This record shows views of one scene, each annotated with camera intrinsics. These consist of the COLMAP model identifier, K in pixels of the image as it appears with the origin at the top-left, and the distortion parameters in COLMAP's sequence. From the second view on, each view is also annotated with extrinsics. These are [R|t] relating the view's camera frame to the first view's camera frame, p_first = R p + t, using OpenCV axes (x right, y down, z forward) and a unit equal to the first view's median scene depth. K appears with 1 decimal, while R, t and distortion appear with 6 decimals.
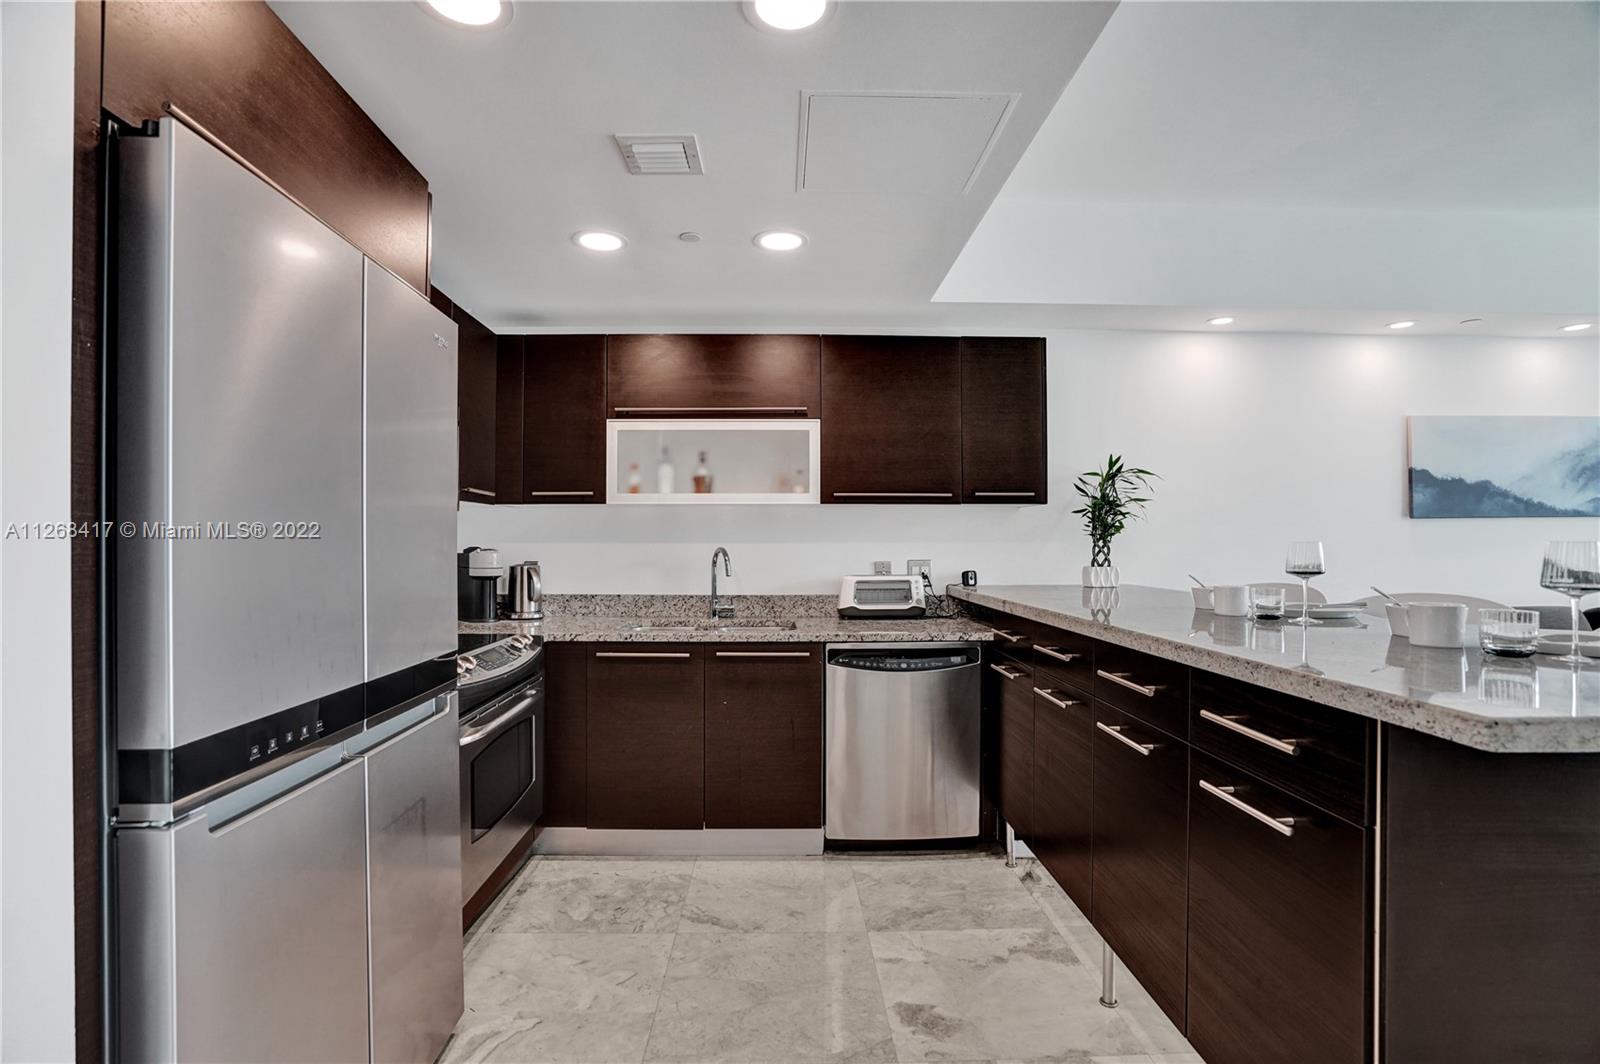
lens RADIAL K [[722.5, 0, 806.4], [0, 722.5, 536.4], [0, 0, 1]] dist [-0.046644, 0.008933]
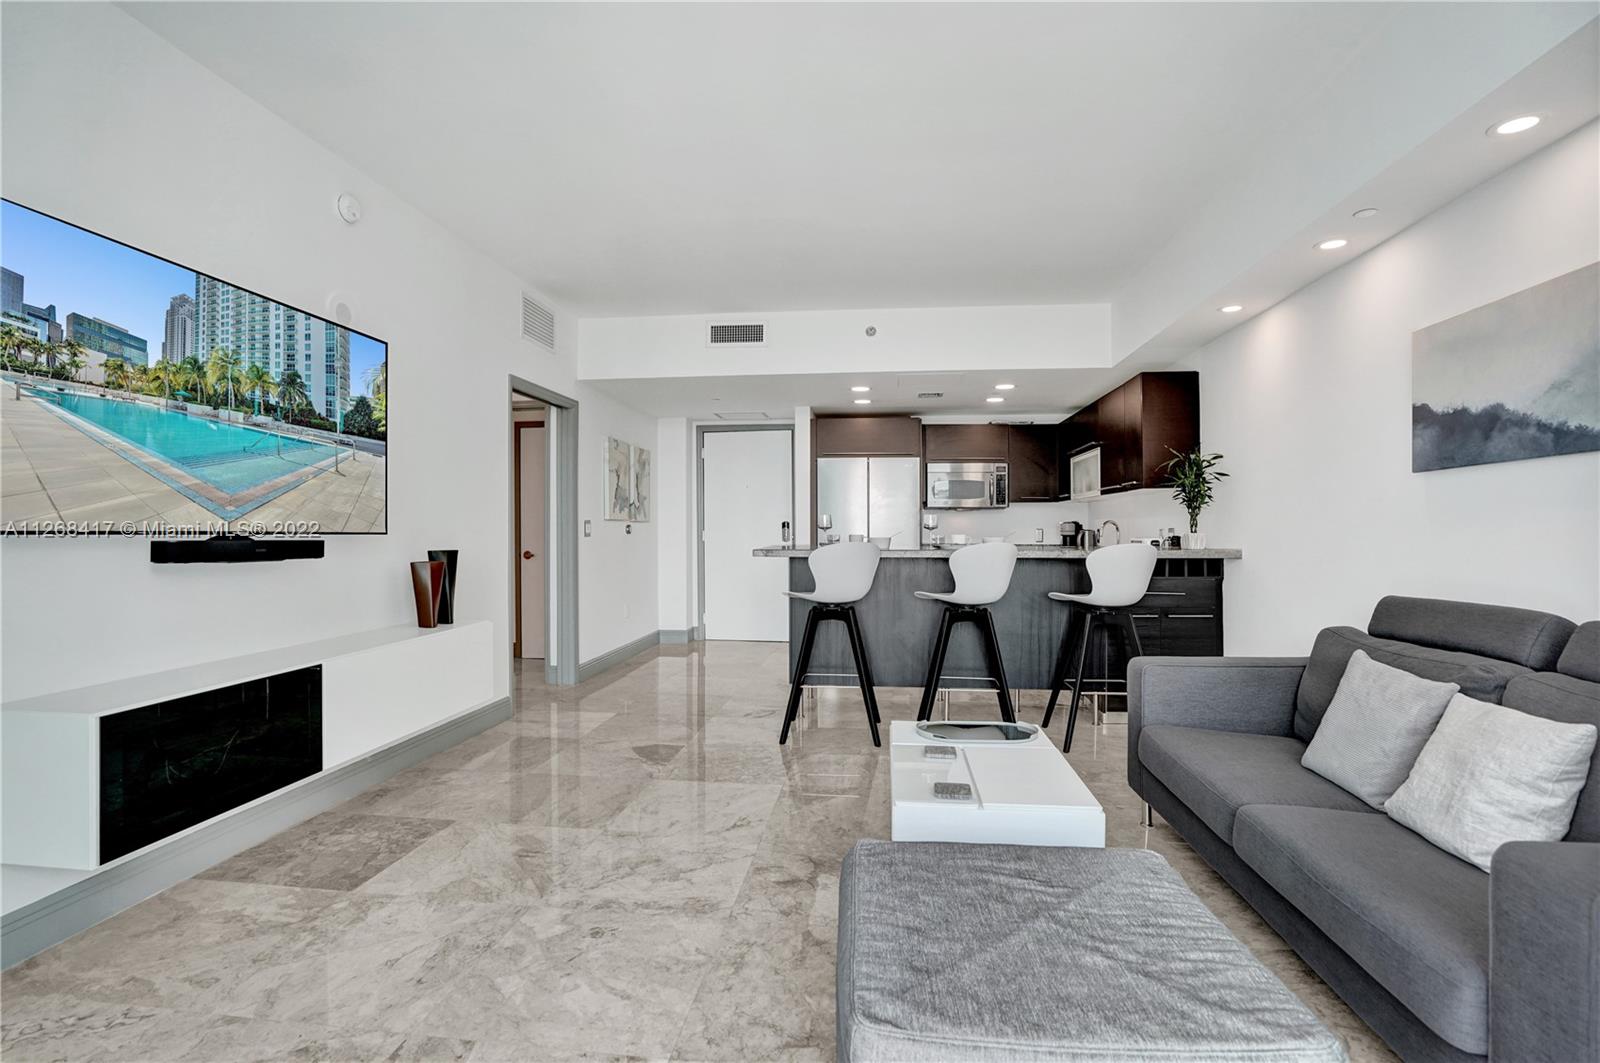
lens RADIAL K [[752.3, 0, 805.3], [0, 752.3, 549.8], [0, 0, 1]] dist [-0.057692, 0.021143]
pose [[-0.135047, 0.029102, -0.990412, 1.851259], [0.007042, 0.999572, 0.028411, 0.028691], [0.990814, -0.003138, -0.135194, 0.520761]]
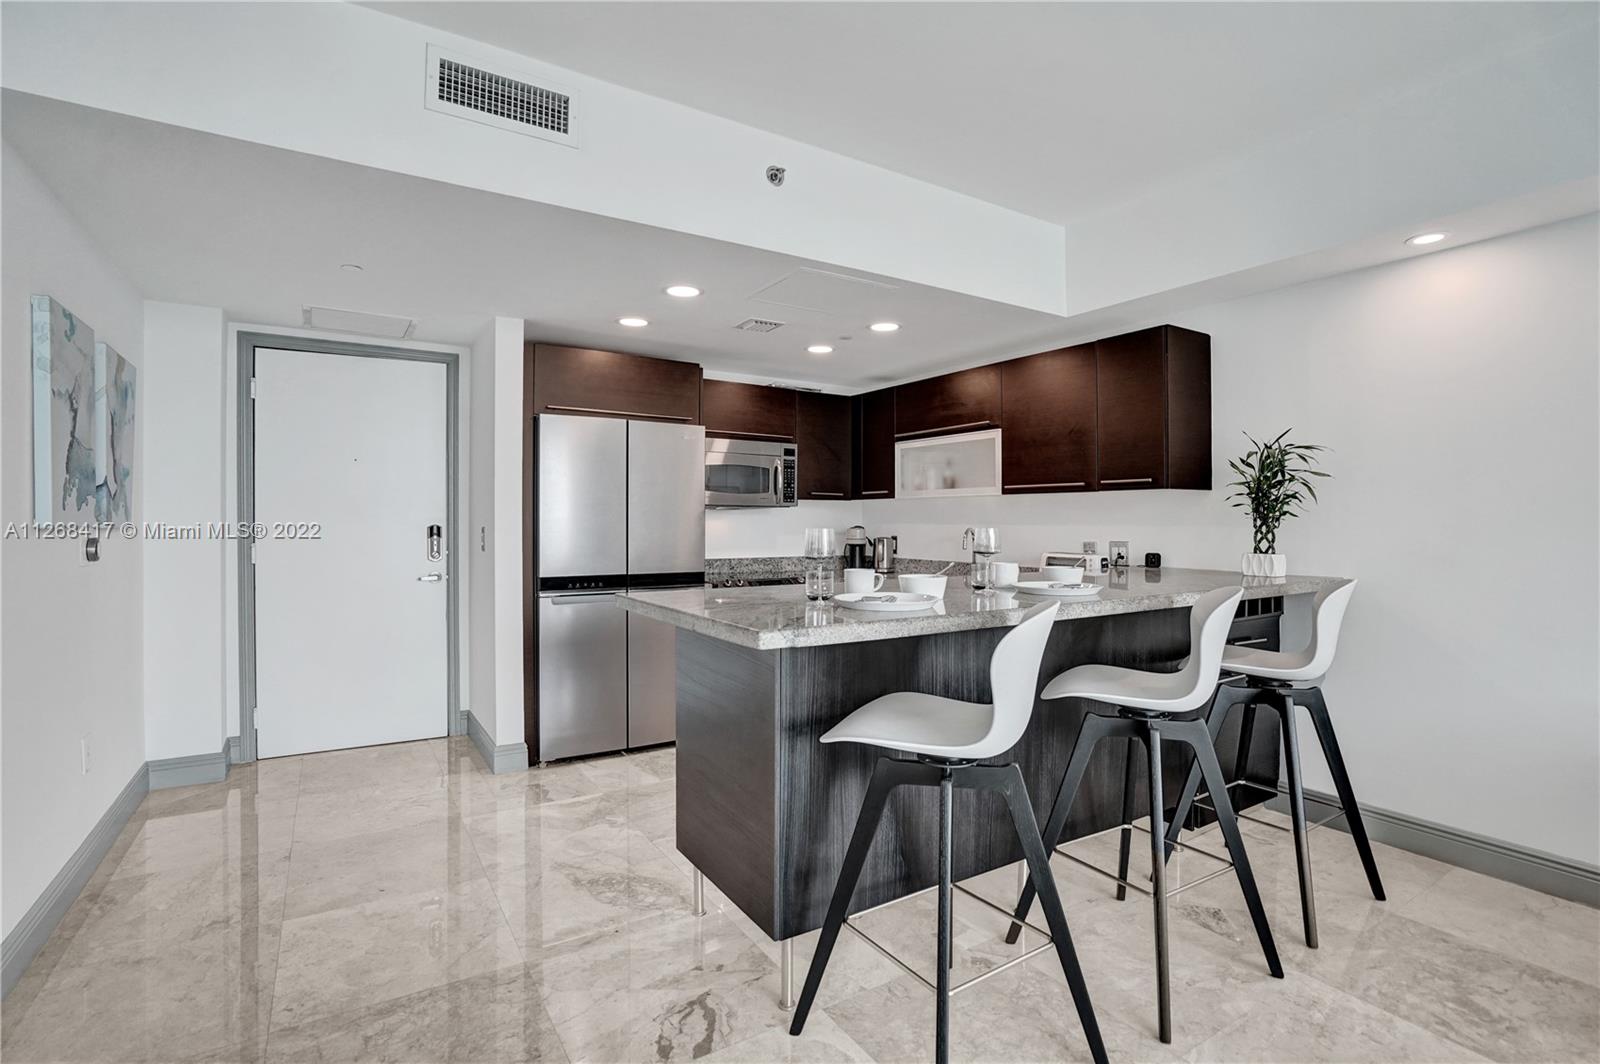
lens RADIAL K [[752.3, 0, 791.6], [0, 752.3, 515.4], [0, 0, 1]] dist [-0.057692, 0.021143]
pose [[0.500683, -0.002117, -0.865628, 0.944432], [0.001659, 0.999998, -0.001486, -0.007434], [0.865629, -0.000692, 0.500685, 0.025510]]
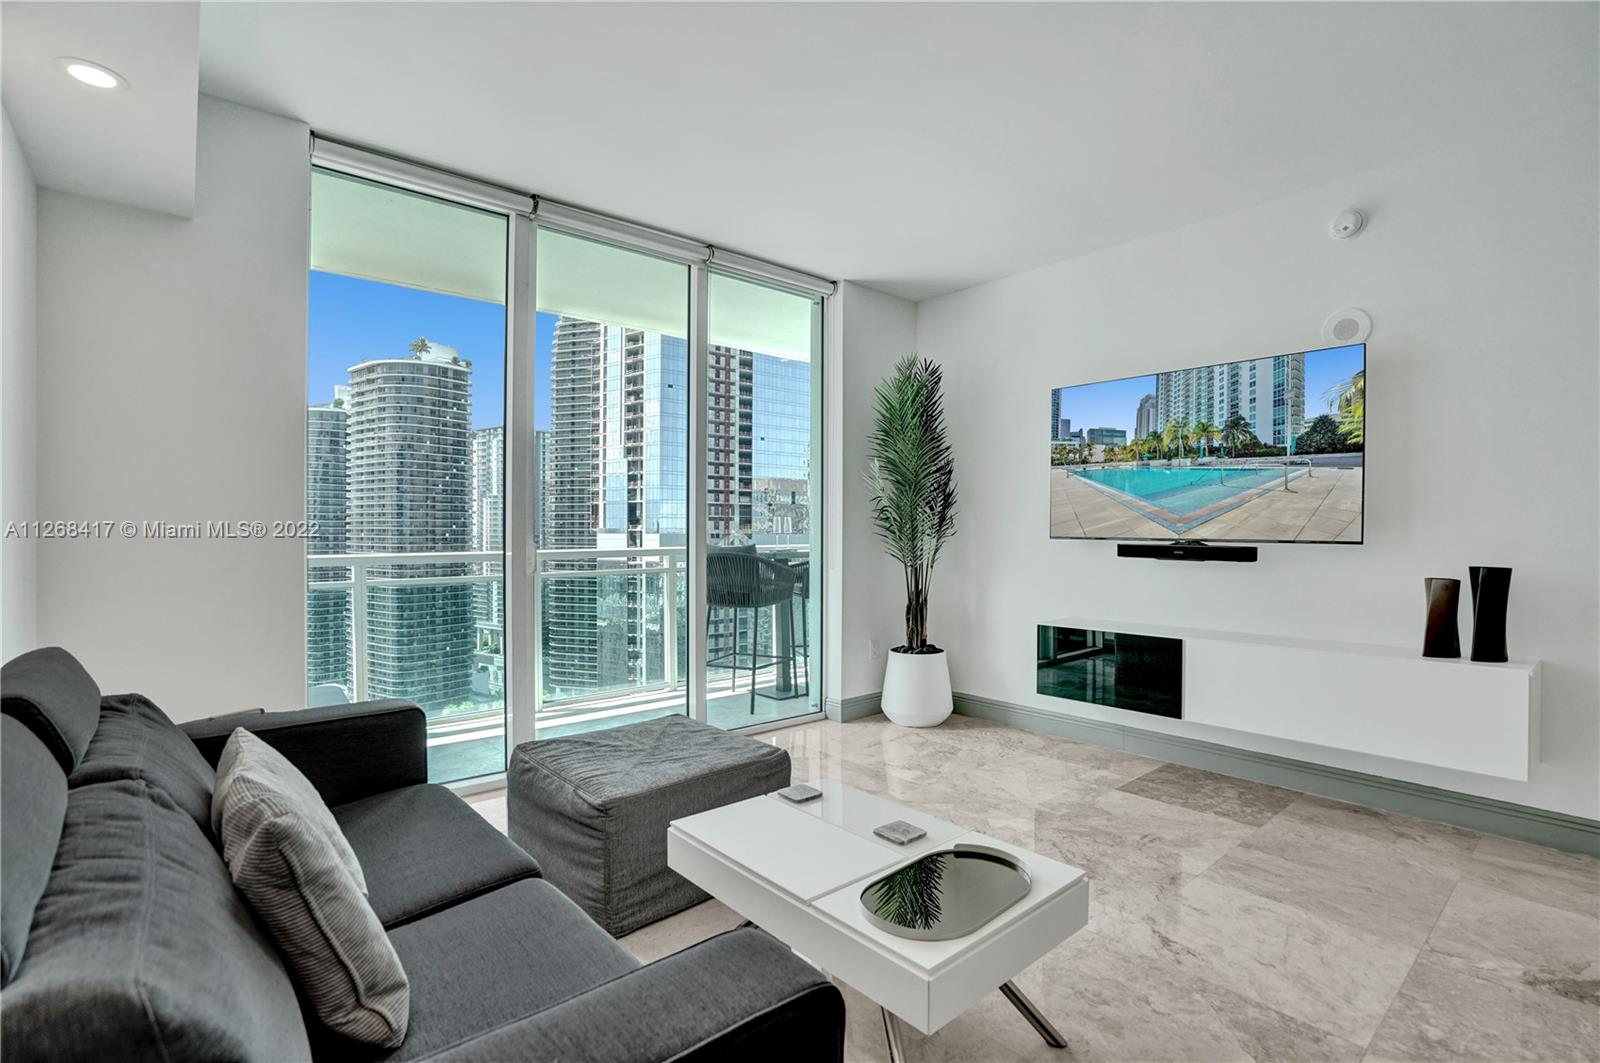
lens RADIAL K [[752.3, 0, 810.4], [0, 752.3, 539.0], [0, 0, 1]] dist [-0.057692, 0.021143]
pose [[-0.629227, -0.007533, 0.777185, 0.678816], [-0.006802, 0.999968, 0.004185, 0.024268], [-0.777192, -0.002653, -0.629258, 0.975925]]
